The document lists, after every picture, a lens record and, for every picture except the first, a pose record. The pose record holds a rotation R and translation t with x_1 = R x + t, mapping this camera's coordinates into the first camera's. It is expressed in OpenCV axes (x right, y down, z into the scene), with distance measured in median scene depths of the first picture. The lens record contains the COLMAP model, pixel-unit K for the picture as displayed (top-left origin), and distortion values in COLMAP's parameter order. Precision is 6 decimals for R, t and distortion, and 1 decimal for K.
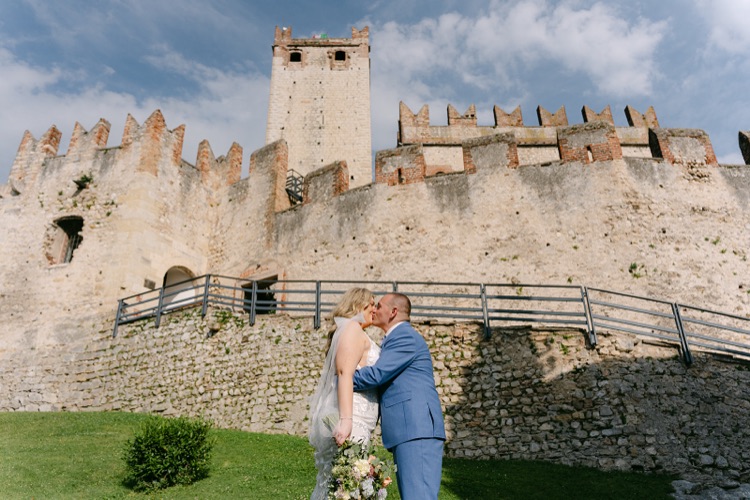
lens RADIAL K [[594.2, 0, 375.0], [0, 594.2, 250.0], [0, 0, 1]] dist [-0.006098, -0.003766]
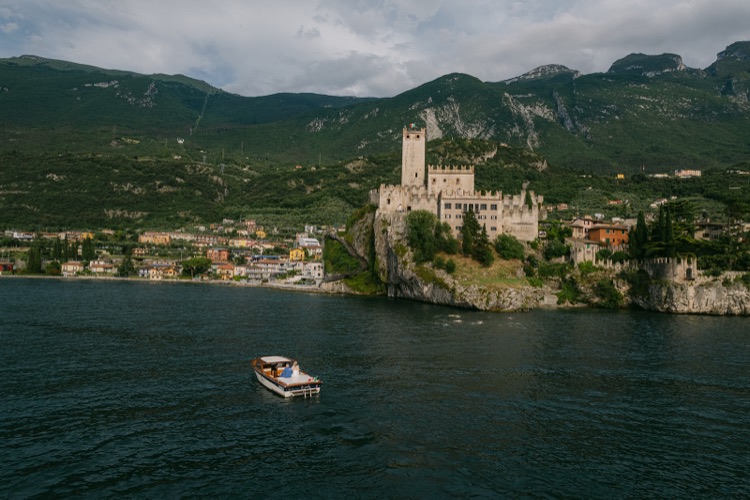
lens RADIAL K [[475.8, 0, 379.5], [0, 475.8, 248.5], [0, 0, 1]] dist [-0.075724, 0.072876]
pose [[0.991163, 0.035949, -0.127683, 0.323226], [0.017917, 0.917471, 0.397398, -2.281314], [0.131431, -0.396174, 0.908720, -6.041861]]
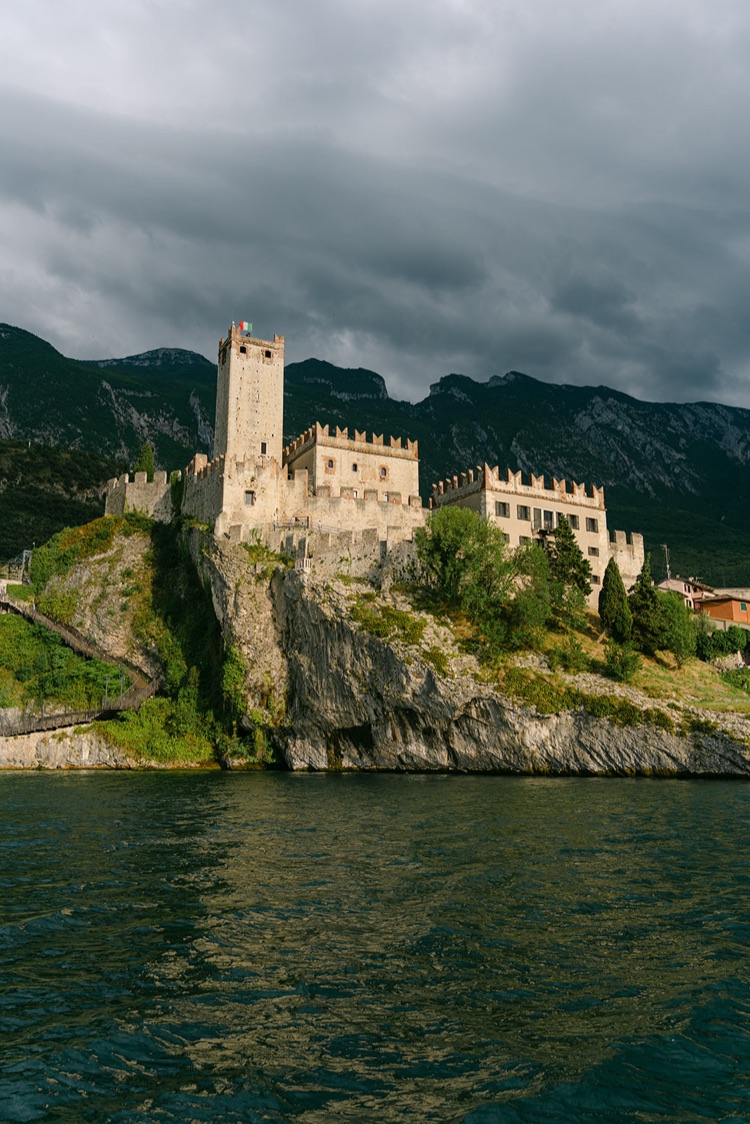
lens RADIAL K [[933.2, 0, 372.7], [0, 933.2, 539.8], [0, 0, 1]] dist [-0.009885, -0.002232]
pose [[0.900248, 0.114862, 0.419953, -2.029210], [-0.210671, 0.959053, 0.189301, -0.909749], [-0.381014, -0.258890, 0.887584, -3.913738]]
